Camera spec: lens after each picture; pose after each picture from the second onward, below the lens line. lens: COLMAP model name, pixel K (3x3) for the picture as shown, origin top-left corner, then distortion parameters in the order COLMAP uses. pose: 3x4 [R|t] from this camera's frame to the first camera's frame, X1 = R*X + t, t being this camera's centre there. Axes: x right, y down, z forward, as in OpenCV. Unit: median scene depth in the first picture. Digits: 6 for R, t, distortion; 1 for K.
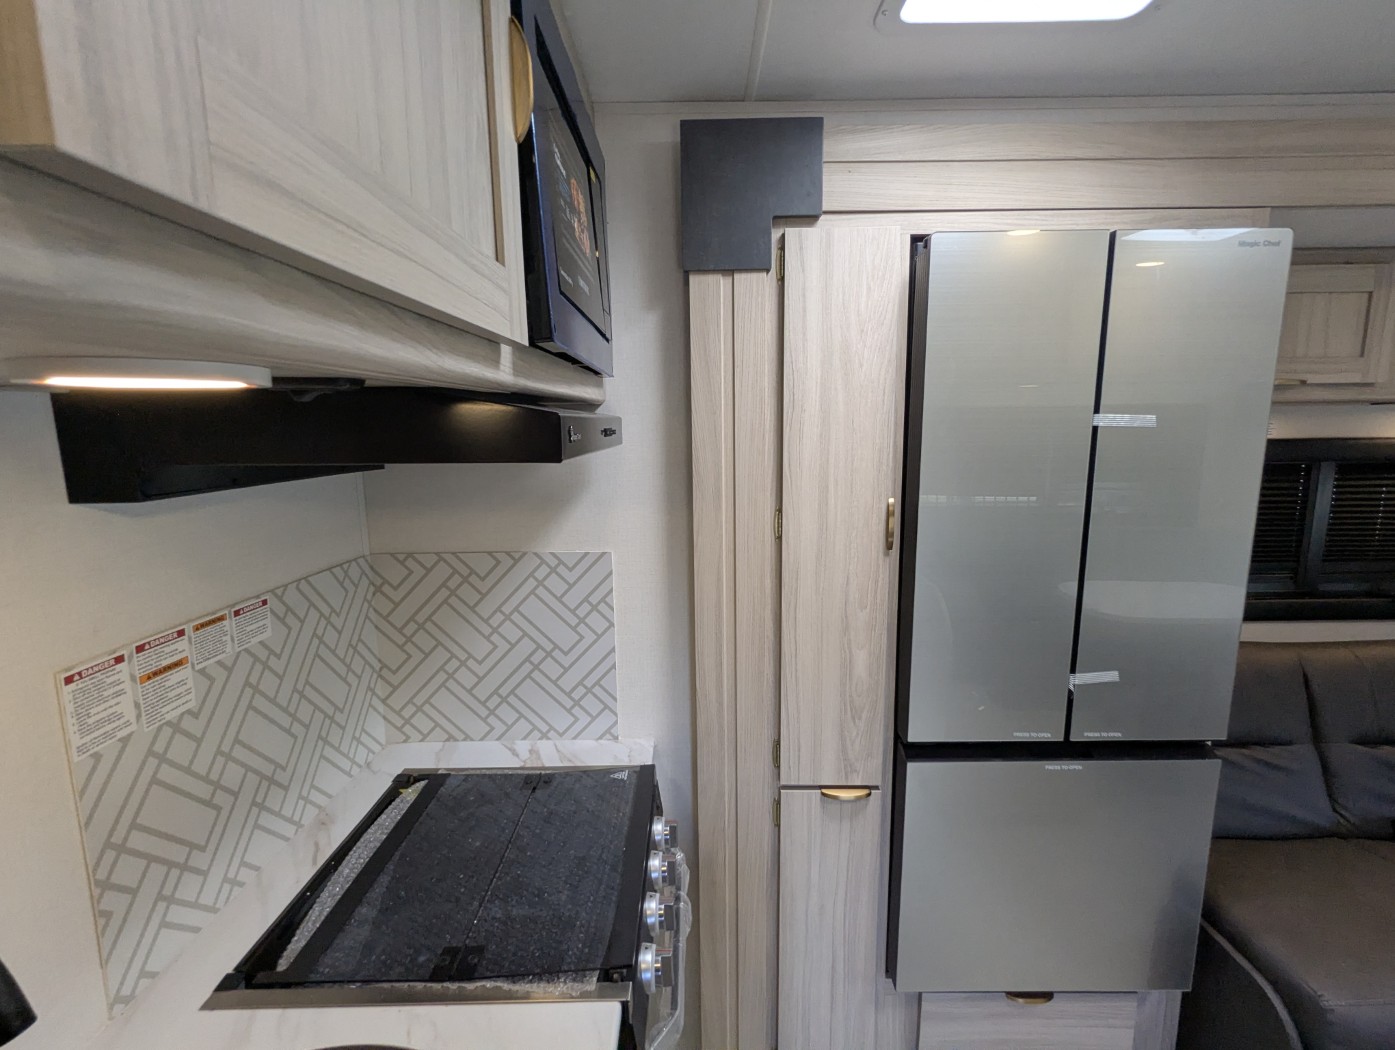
lens RADIAL K [[665.0, 0, 700.0], [0, 665.0, 523.1], [0, 0, 1]] dist [-0.003789, 0.002918]
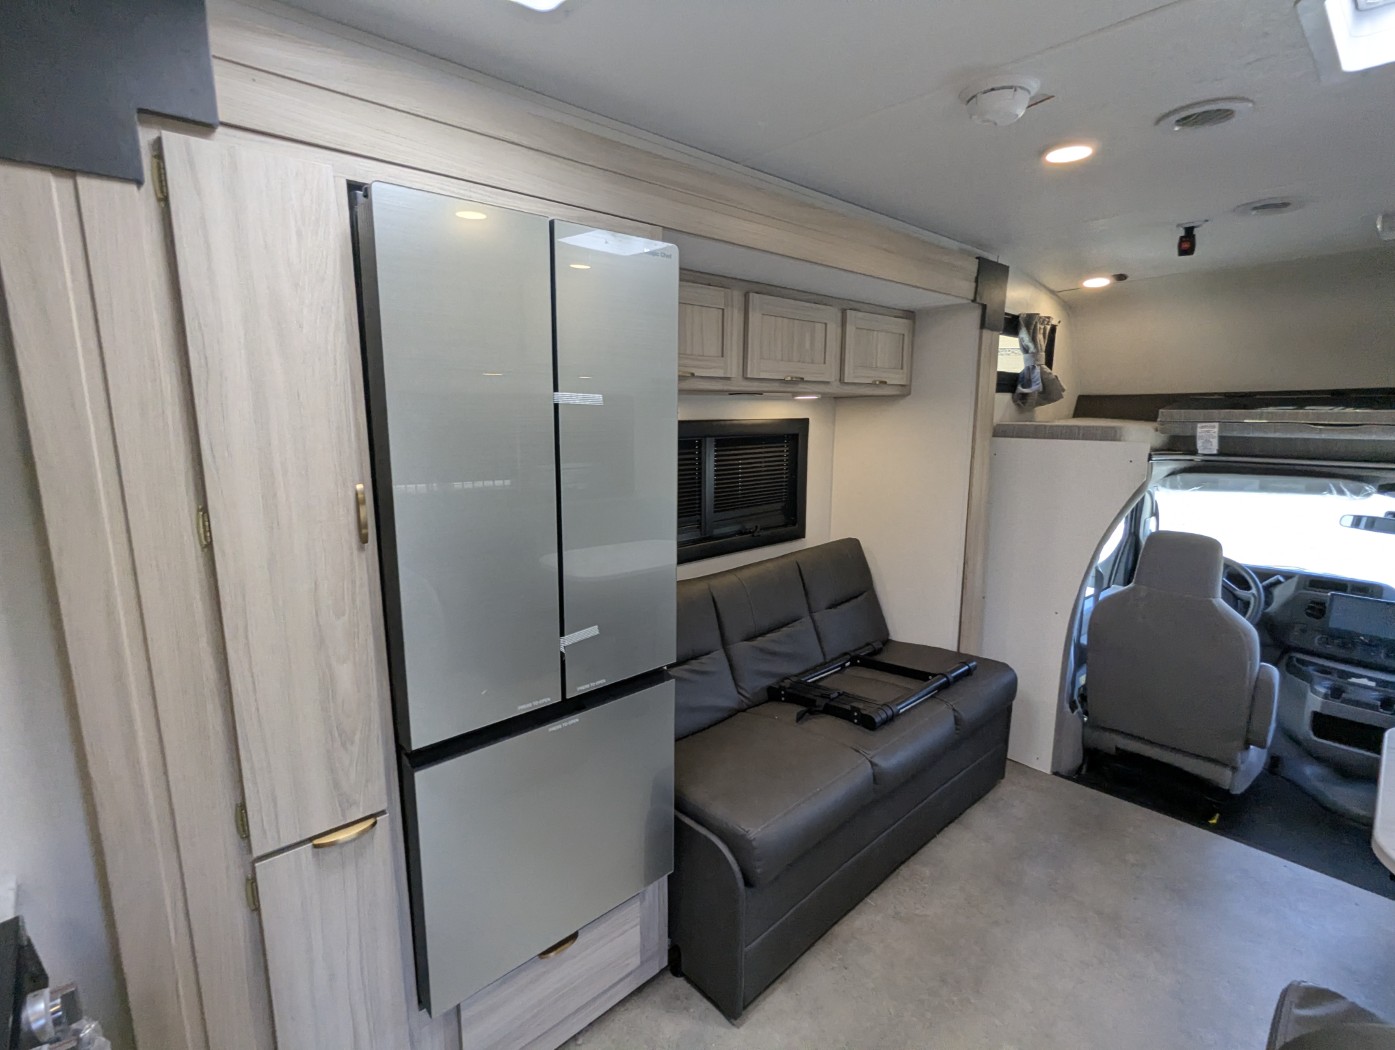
lens RADIAL K [[665.0, 0, 695.5], [0, 665.0, 527.2], [0, 0, 1]] dist [-0.003789, 0.002918]
pose [[0.735203, -0.109224, 0.668989, 0.021886], [0.095042, 0.993794, 0.057805, 0.009829], [-0.671151, 0.021083, 0.741021, 0.058505]]
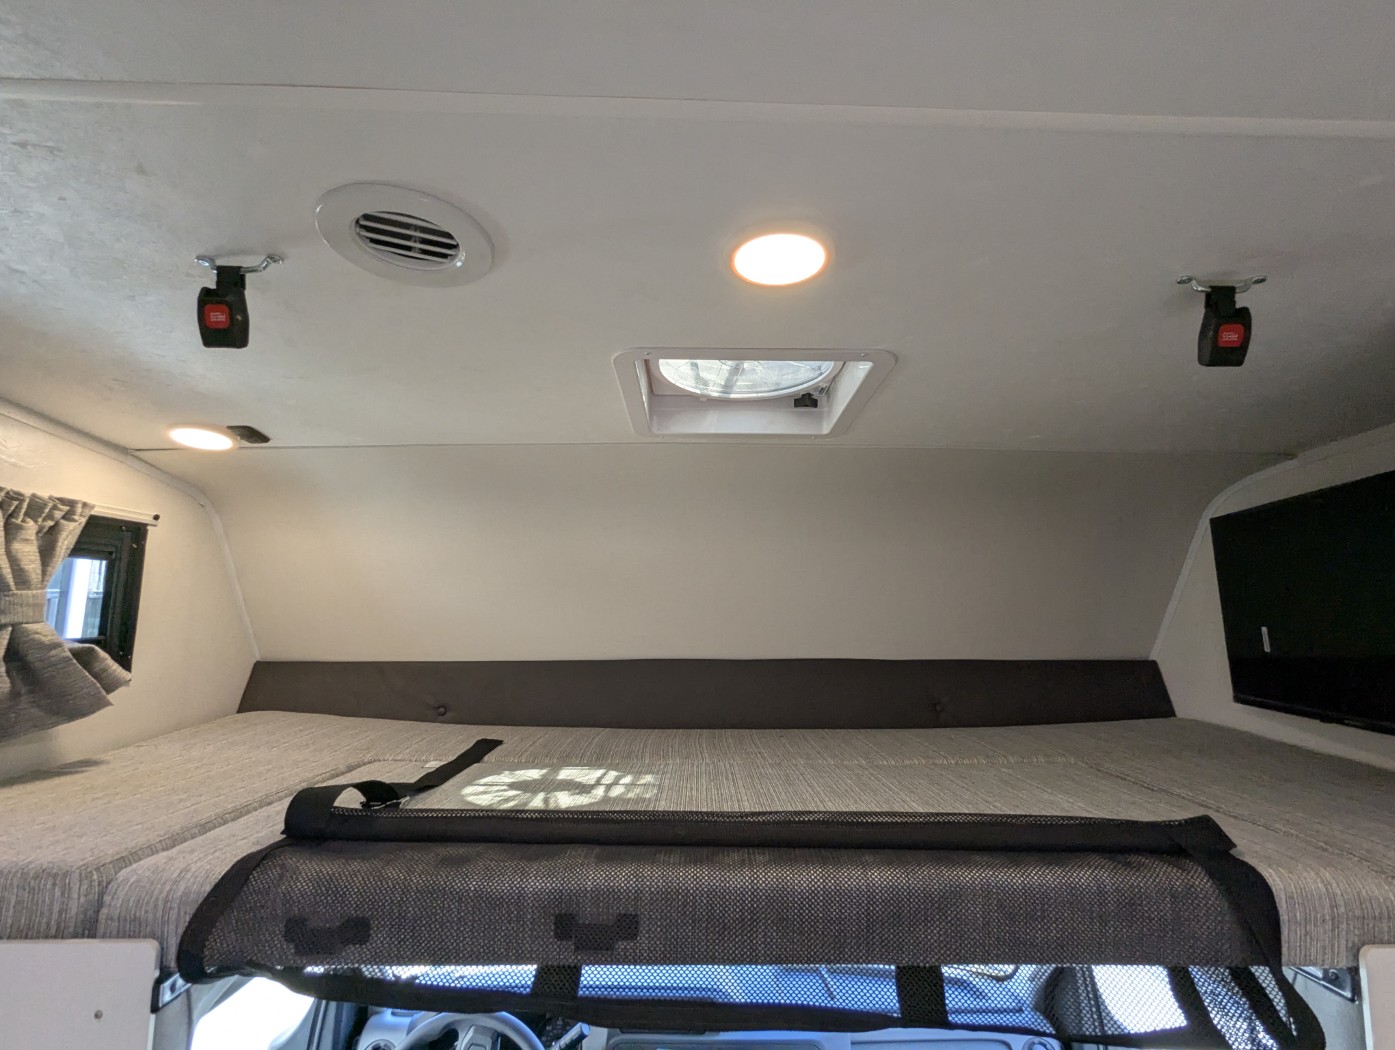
lens RADIAL K [[665.0, 0, 677.1], [0, 665.0, 530.0], [0, 0, 1]] dist [-0.003789, 0.002918]
pose [[0.006792, 0.123857, 0.992277, 1.685537], [0.139926, 0.982419, -0.123584, -0.202772], [-0.990139, 0.139685, -0.010658, 0.120215]]
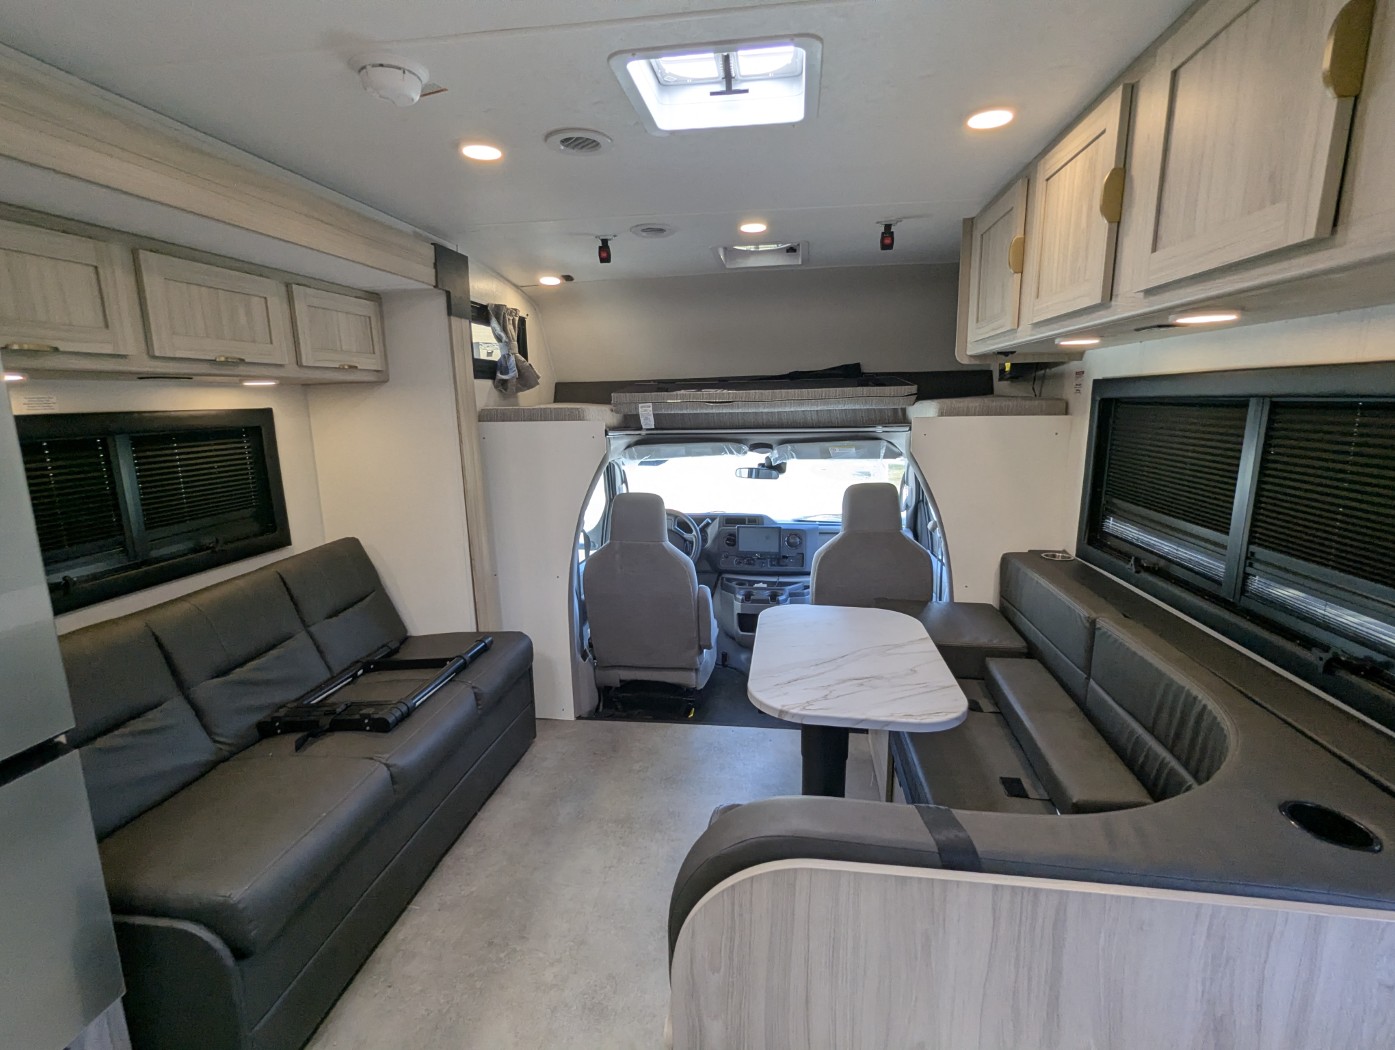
lens RADIAL K [[665.0, 0, 698.9], [0, 665.0, 527.8], [0, 0, 1]] dist [-0.003789, 0.002918]
pose [[0.141890, -0.182425, 0.972928, 0.060504], [0.167136, 0.973176, 0.158097, 0.055174], [-0.975670, 0.140179, 0.168574, -0.053801]]
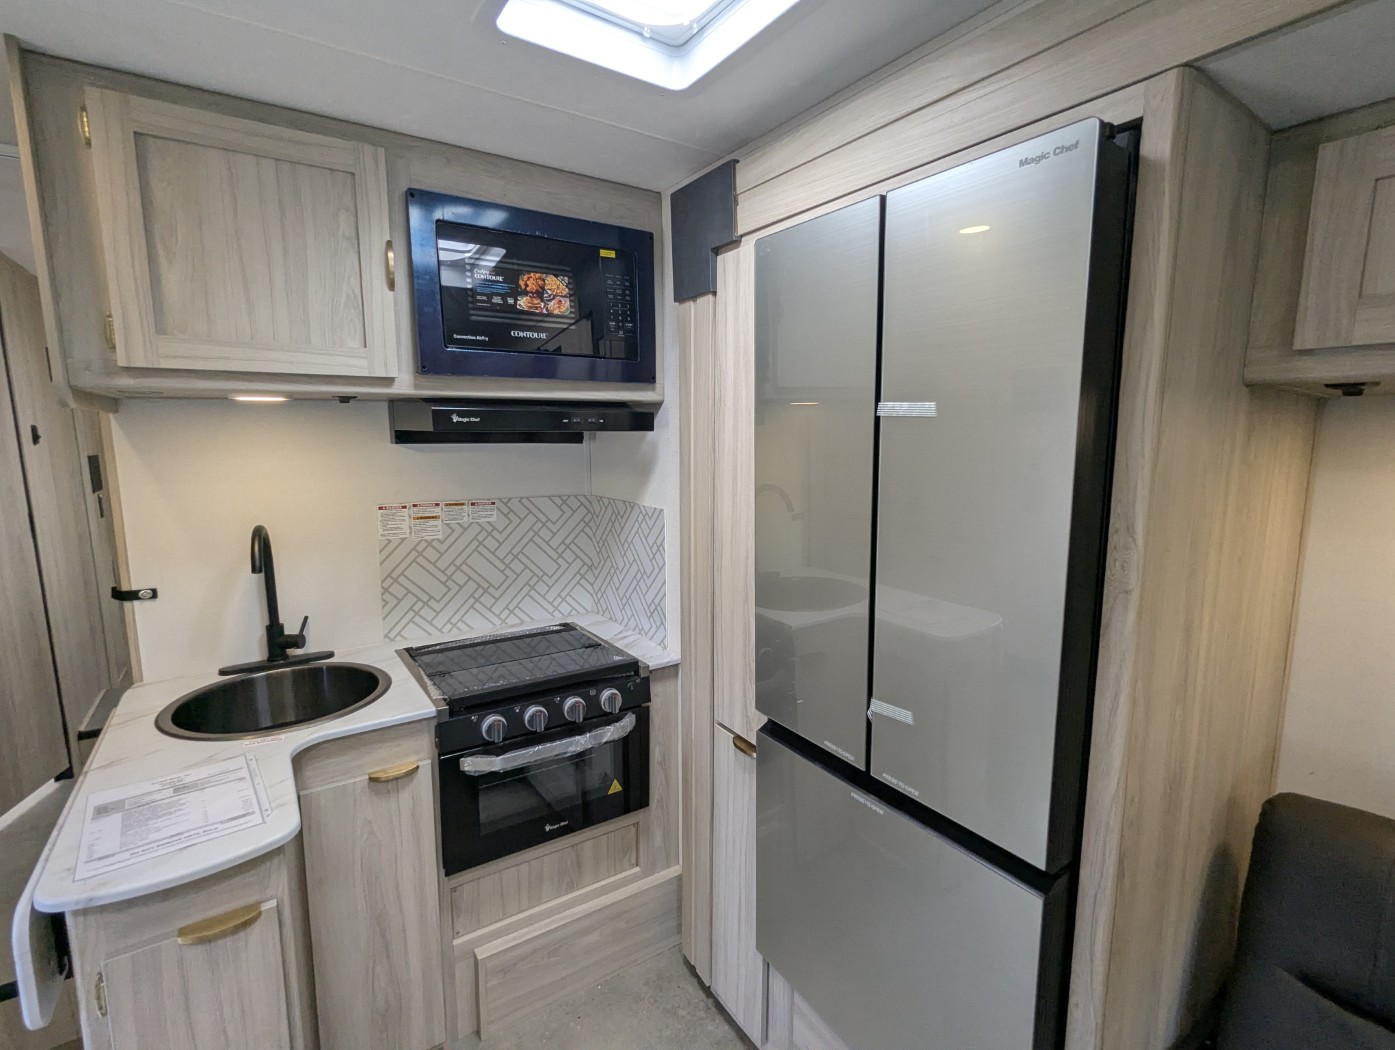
lens RADIAL K [[665.0, 0, 695.9], [0, 665.0, 526.8], [0, 0, 1]] dist [-0.003789, 0.002918]
pose [[0.558090, 0.133102, -0.819036, 1.132784], [-0.133584, 0.988588, 0.069633, -0.028500], [0.818957, 0.070548, 0.569501, 0.292127]]
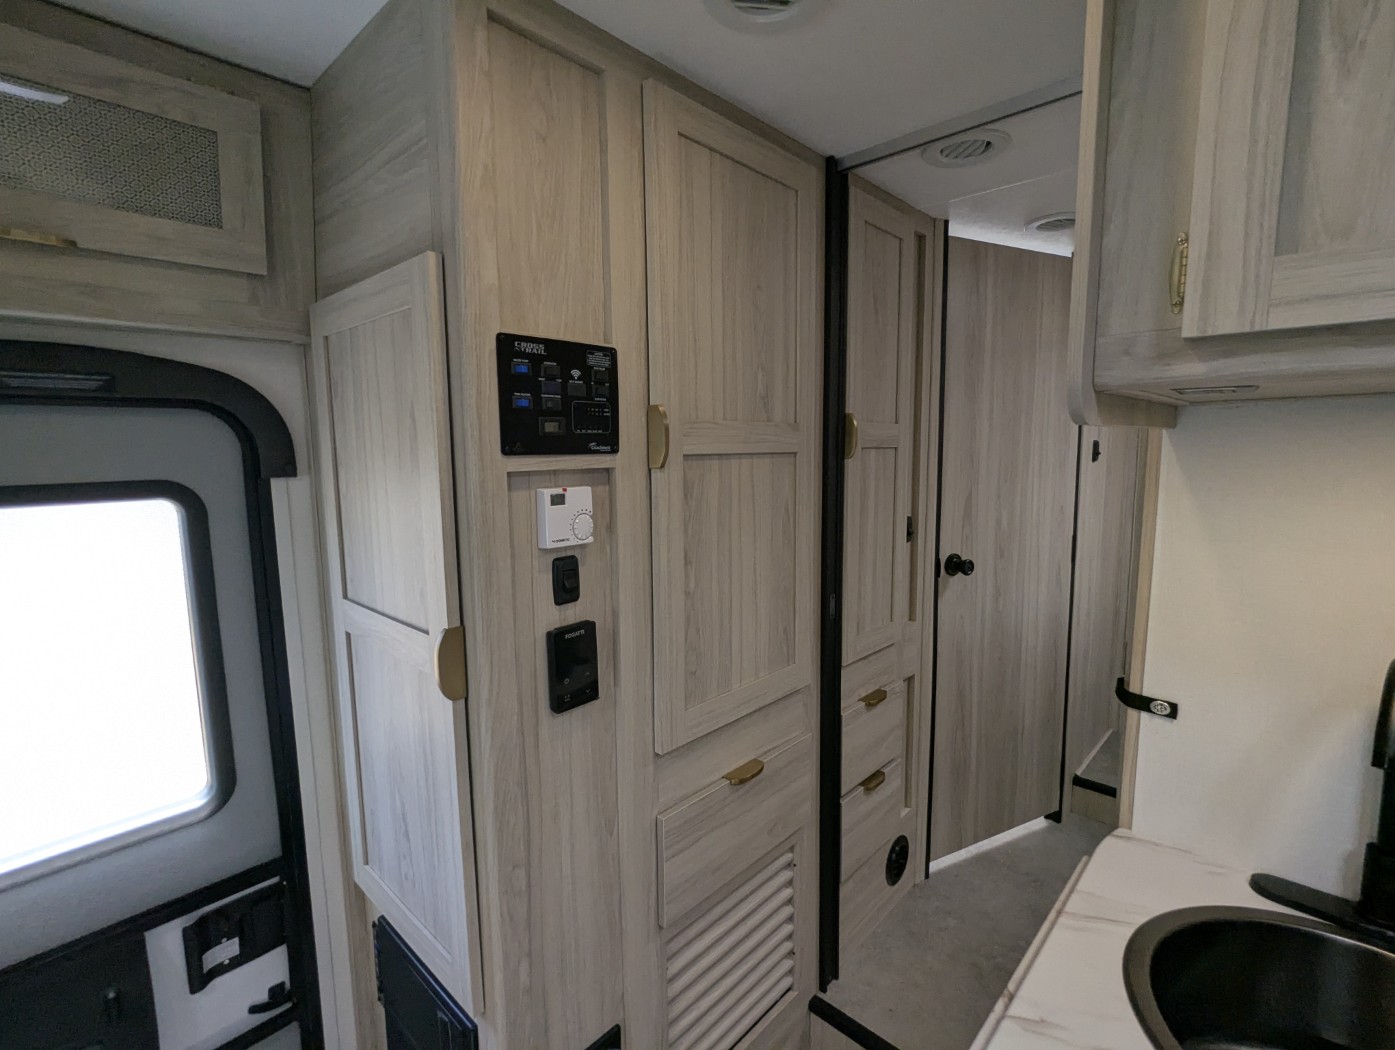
lens RADIAL K [[665.0, 0, 693.5], [0, 665.0, 526.5], [0, 0, 1]] dist [-0.003789, 0.002918]
pose [[-0.686619, 0.111813, -0.718367, 0.457889], [-0.090887, 0.967149, 0.237406, -0.029972], [0.721314, 0.228298, -0.653901, 0.229826]]
